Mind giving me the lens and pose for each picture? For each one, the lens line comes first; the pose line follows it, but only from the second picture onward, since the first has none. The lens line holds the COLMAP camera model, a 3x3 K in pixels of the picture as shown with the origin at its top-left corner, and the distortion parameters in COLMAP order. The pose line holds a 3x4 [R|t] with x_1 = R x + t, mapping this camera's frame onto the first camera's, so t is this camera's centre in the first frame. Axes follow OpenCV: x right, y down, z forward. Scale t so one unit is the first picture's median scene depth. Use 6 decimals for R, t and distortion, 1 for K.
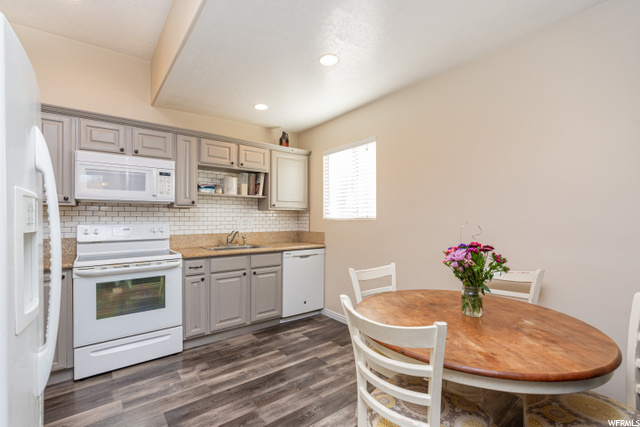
lens RADIAL K [[296.5, 0, 337.0], [0, 296.5, 219.1], [0, 0, 1]] dist [0.006477, -0.002674]
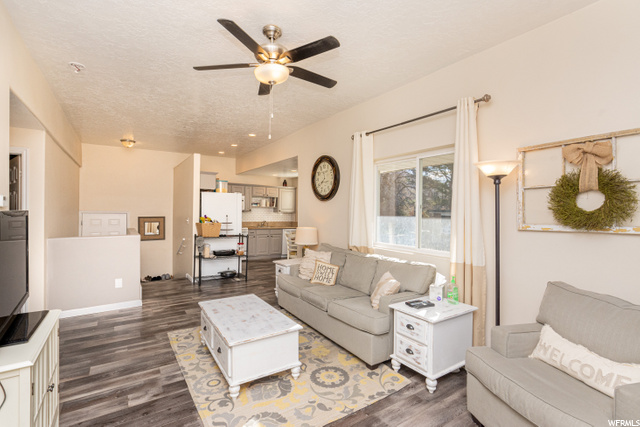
lens RADIAL K [[296.5, 0, 333.8], [0, 296.5, 215.2], [0, 0, 1]] dist [0.006477, -0.002674]
pose [[0.996737, 0.016634, -0.078982, 0.506375], [-0.016026, 0.999837, 0.008327, -0.042018], [0.079107, -0.007034, 0.996841, -1.676337]]
